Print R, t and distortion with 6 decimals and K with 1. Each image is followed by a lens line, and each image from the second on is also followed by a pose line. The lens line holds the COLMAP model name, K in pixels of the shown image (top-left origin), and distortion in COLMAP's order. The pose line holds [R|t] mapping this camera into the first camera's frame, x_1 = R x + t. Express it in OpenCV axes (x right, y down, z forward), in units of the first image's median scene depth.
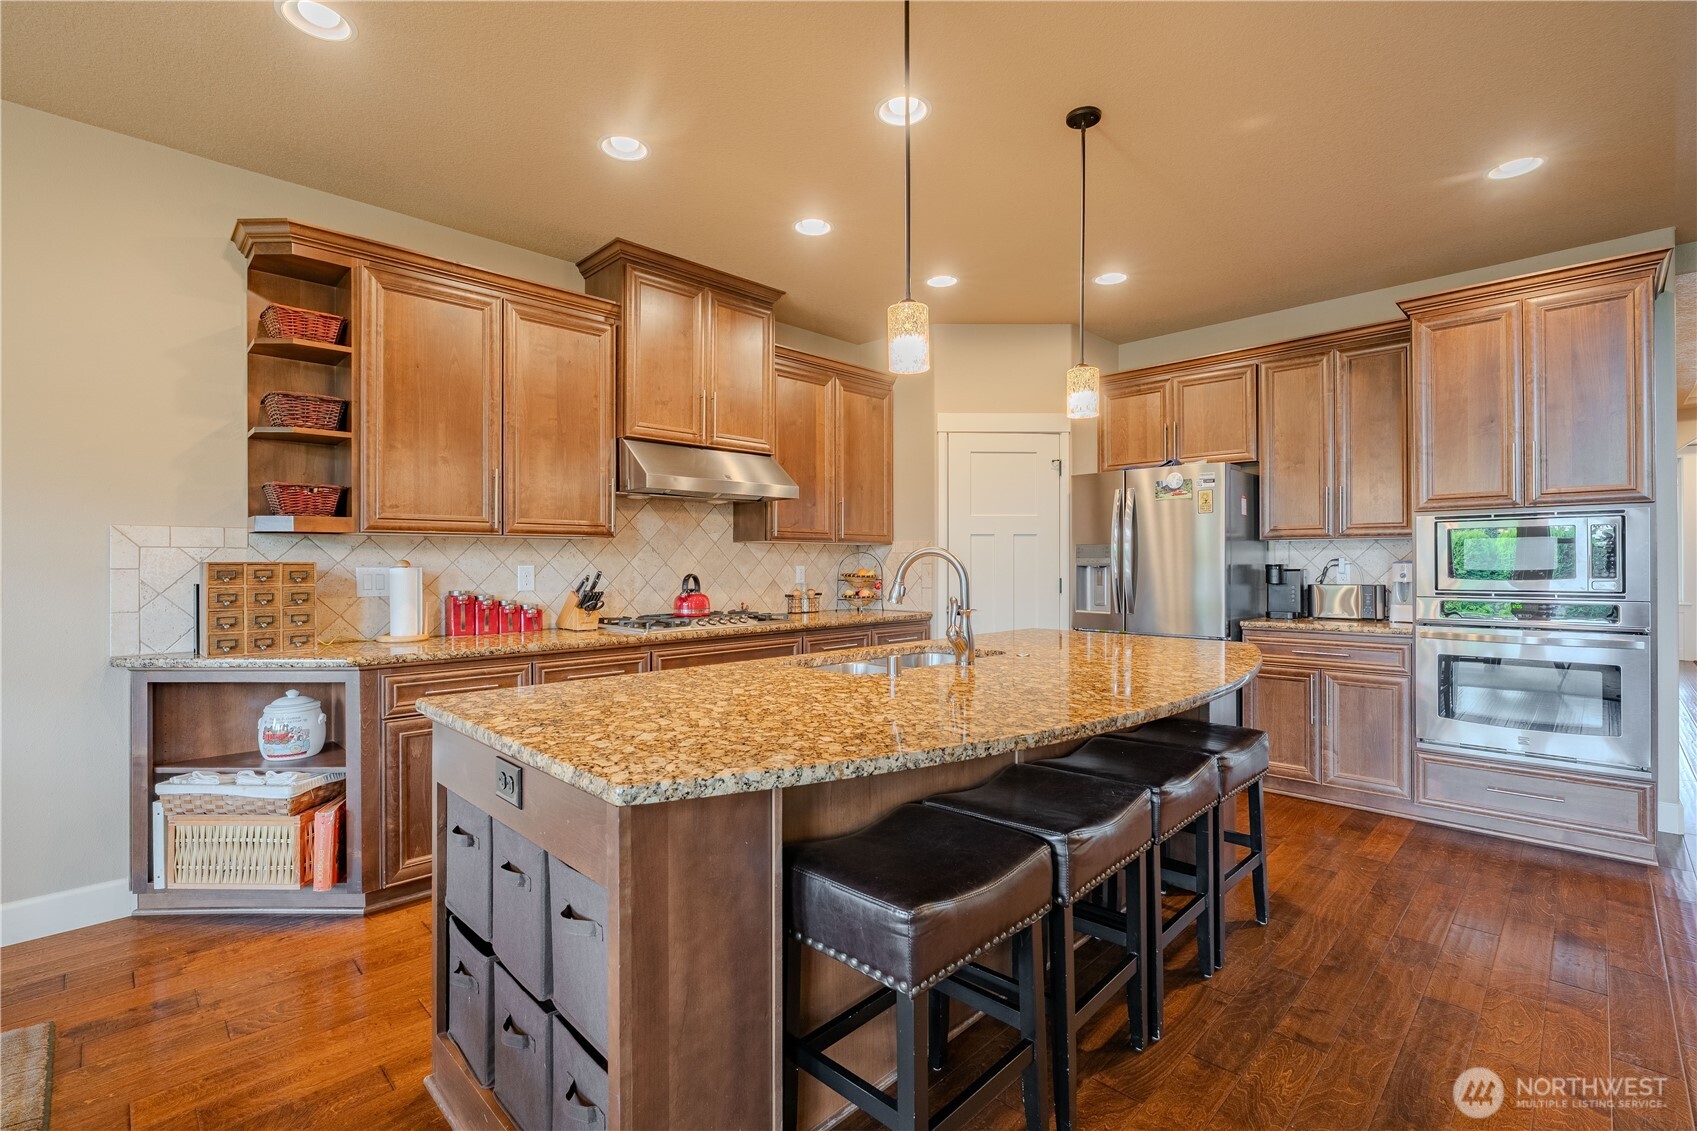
lens RADIAL K [[752.9, 0, 844.5], [0, 752.9, 561.3], [0, 0, 1]] dist [-0.007663, 0.000166]
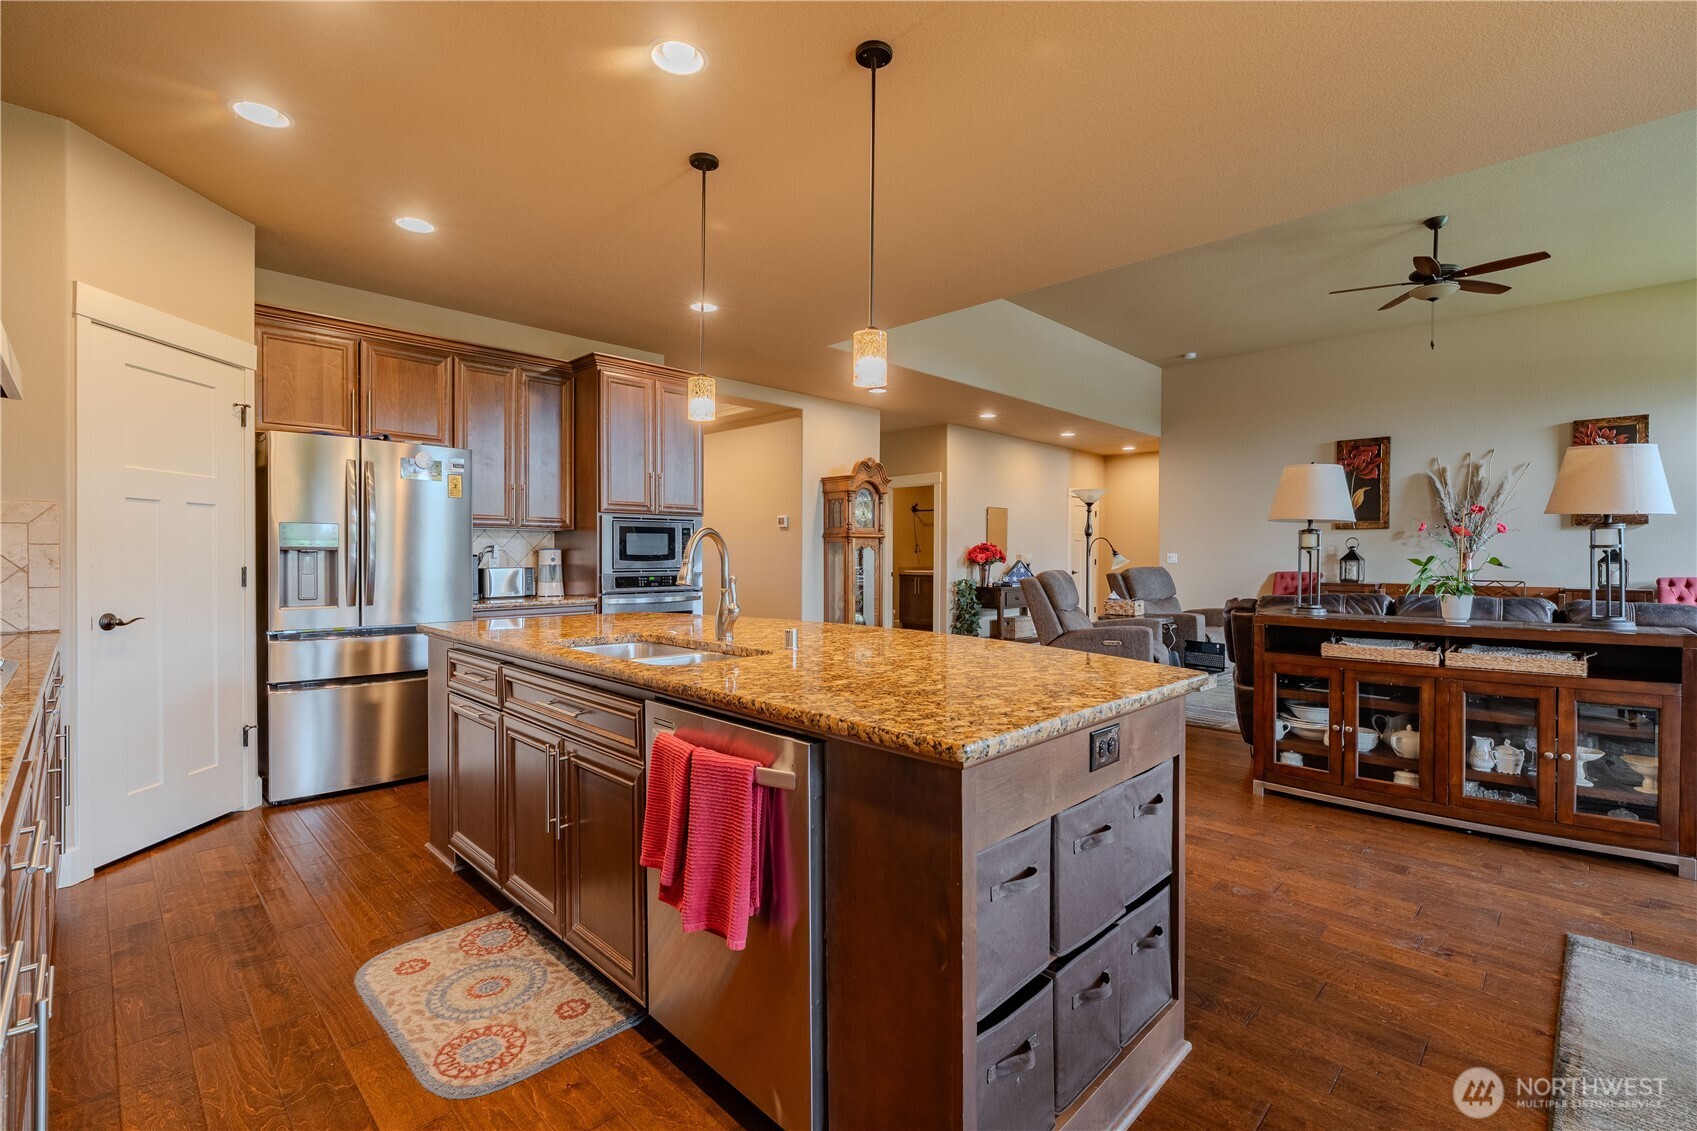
lens RADIAL K [[758.2, 0, 848.5], [0, 758.2, 565.5], [0, 0, 1]] dist [0.000740, 0.000120]
pose [[-0.010296, -0.010427, 0.999893, -0.692373], [-0.005092, 0.999933, 0.010375, 0.016106], [-0.999934, -0.004985, -0.010348, 0.631183]]
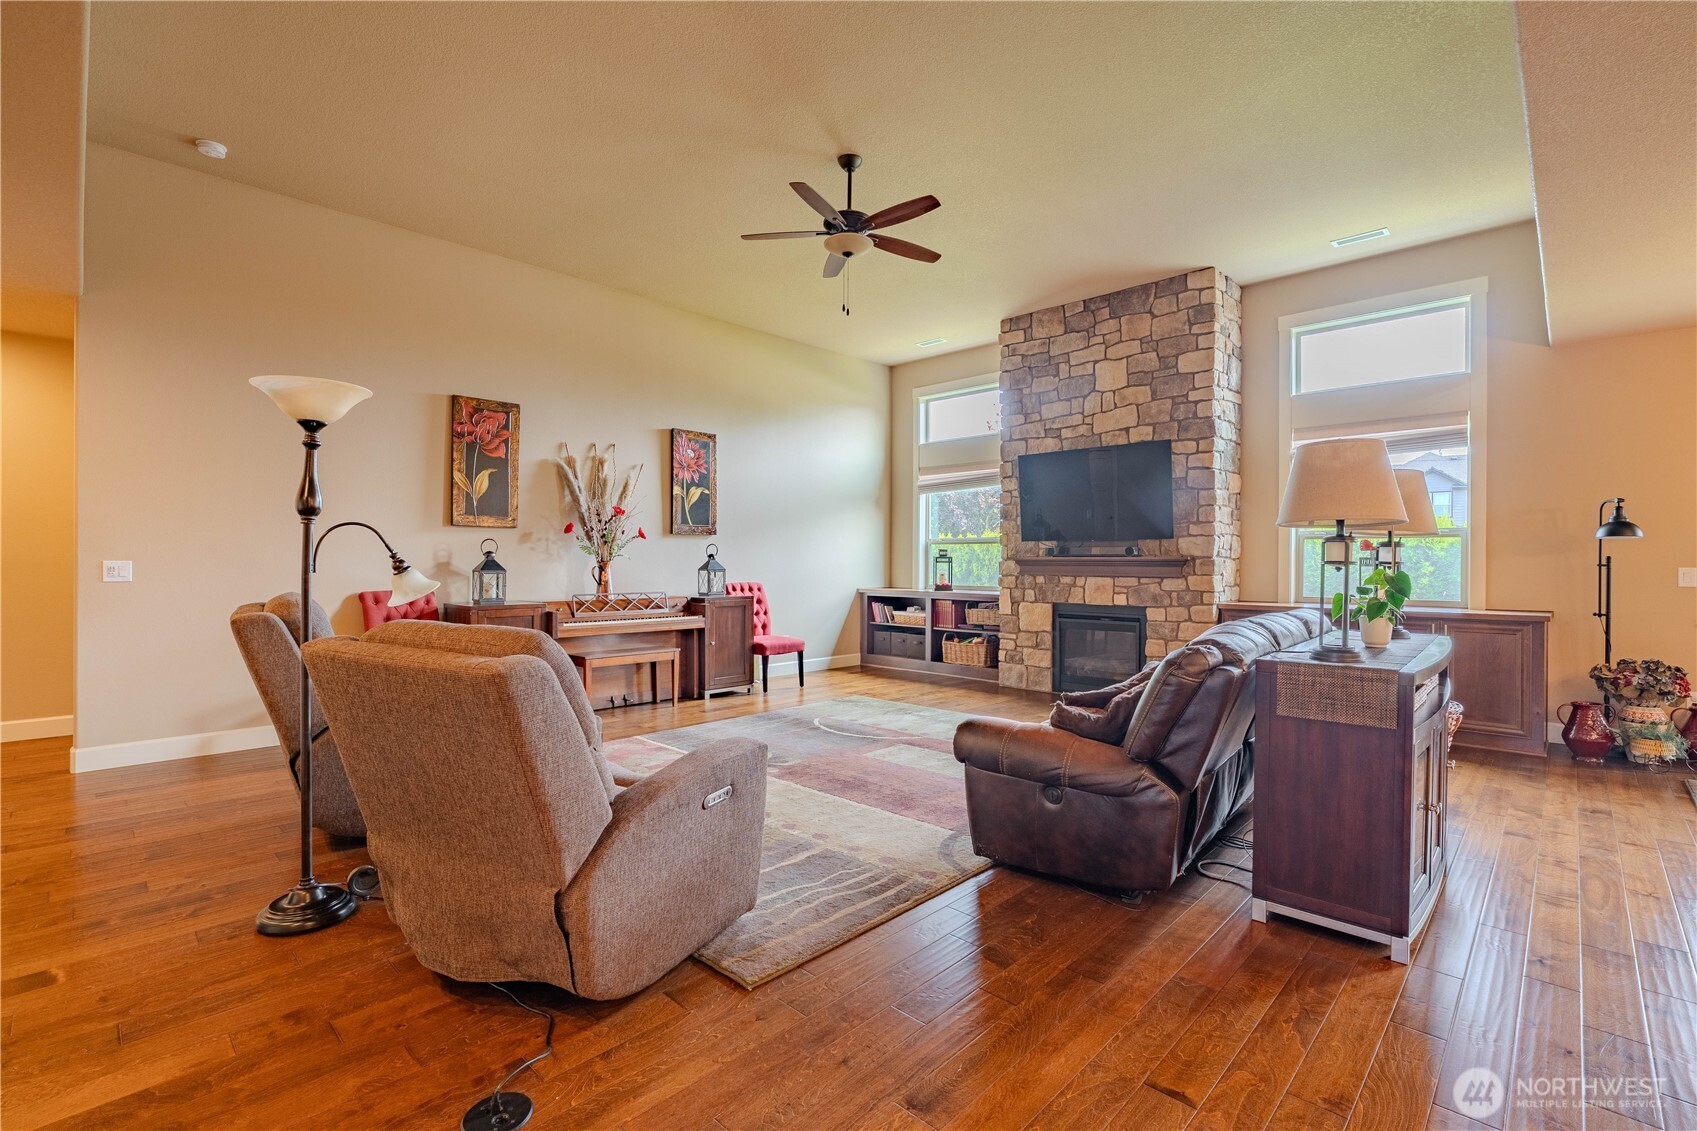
lens RADIAL K [[764.1, 0, 858.5], [0, 764.1, 559.2], [0, 0, 1]] dist [-0.011390, 0.000551]
pose [[-0.999611, -0.000488, -0.027896, 1.043699], [-0.000329, 0.999984, -0.005715, -0.002258], [0.027898, -0.005704, -0.999595, 0.710775]]
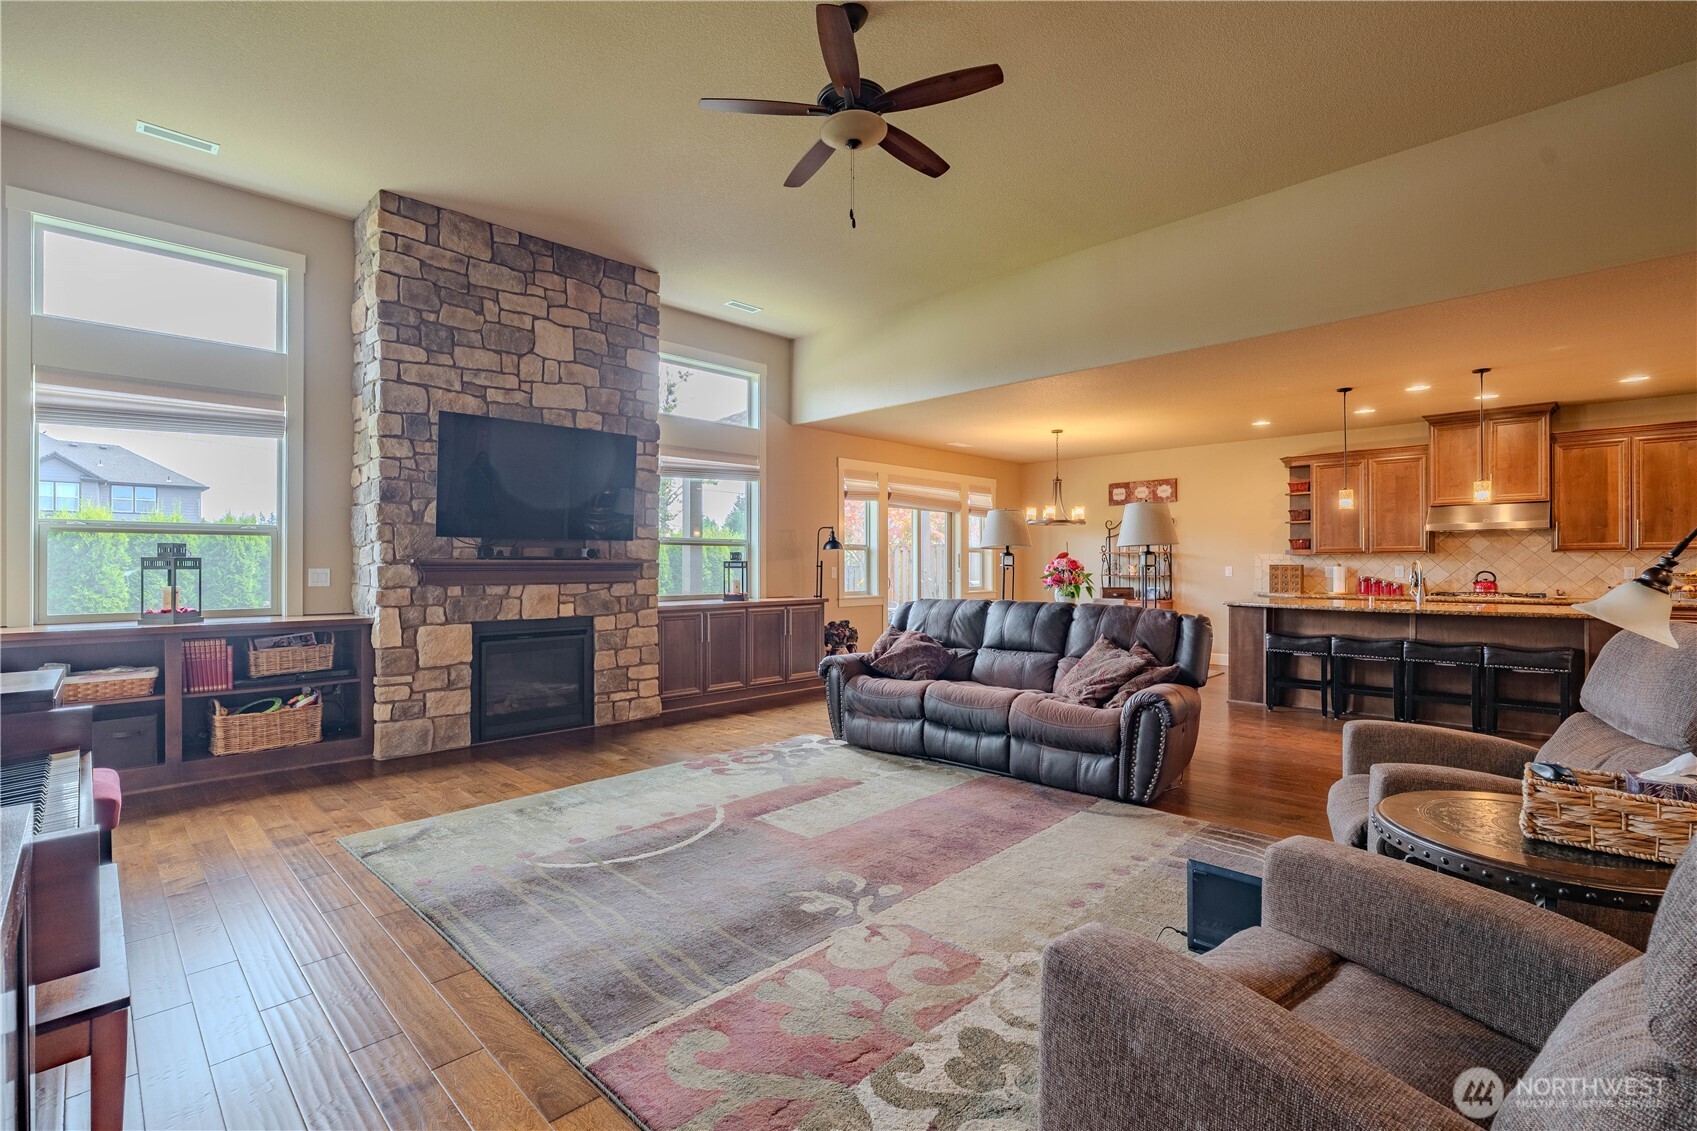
lens RADIAL K [[758.9, 0, 851.4], [0, 758.9, 561.3], [0, 0, 1]] dist [-0.009452, 0.000504]
pose [[0.013380, -0.000732, -0.999910, 2.065377], [0.003402, 0.999994, -0.000686, -0.014034], [0.999905, -0.003392, 0.013382, -0.755289]]
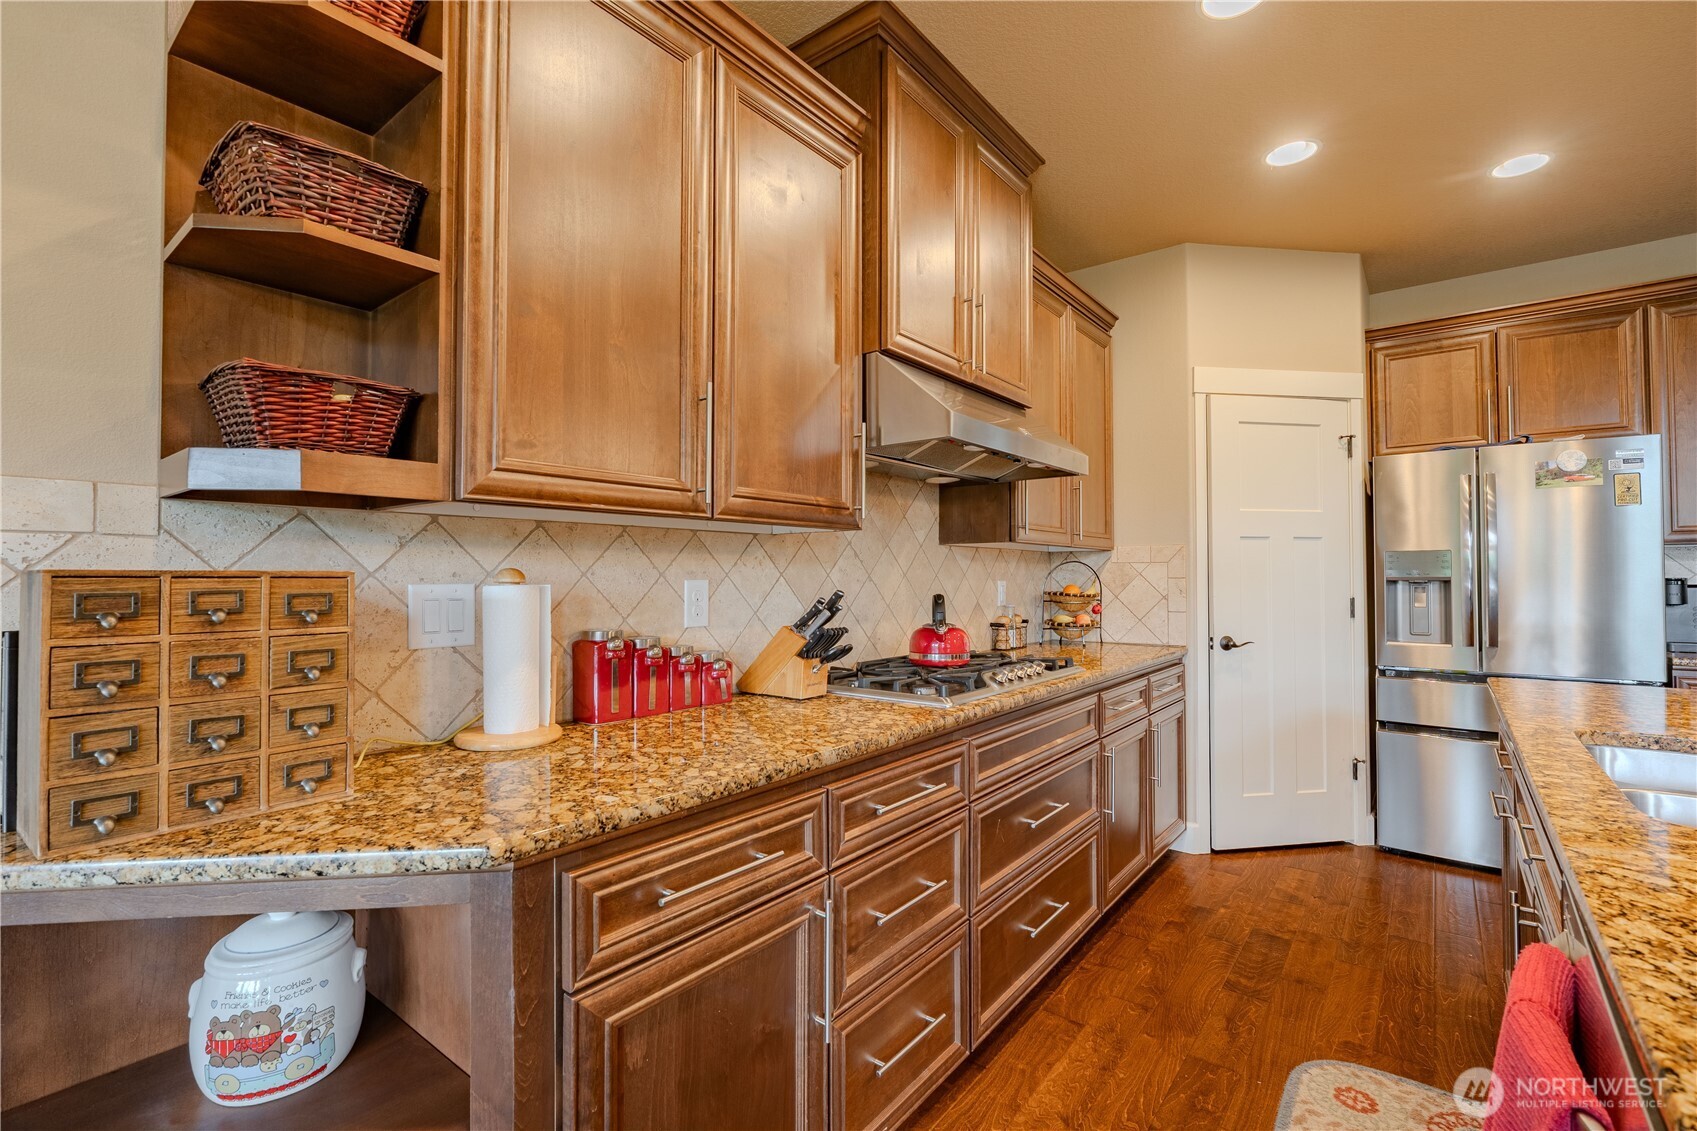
lens RADIAL K [[758.9, 0, 851.4], [0, 758.9, 561.3], [0, 0, 1]] dist [-0.009452, 0.000504]
pose [[0.991899, 0.002700, 0.127003, -0.435446], [-0.000137, 0.999796, -0.020182, 0.003455], [-0.127032, 0.020001, 0.991697, 0.503667]]
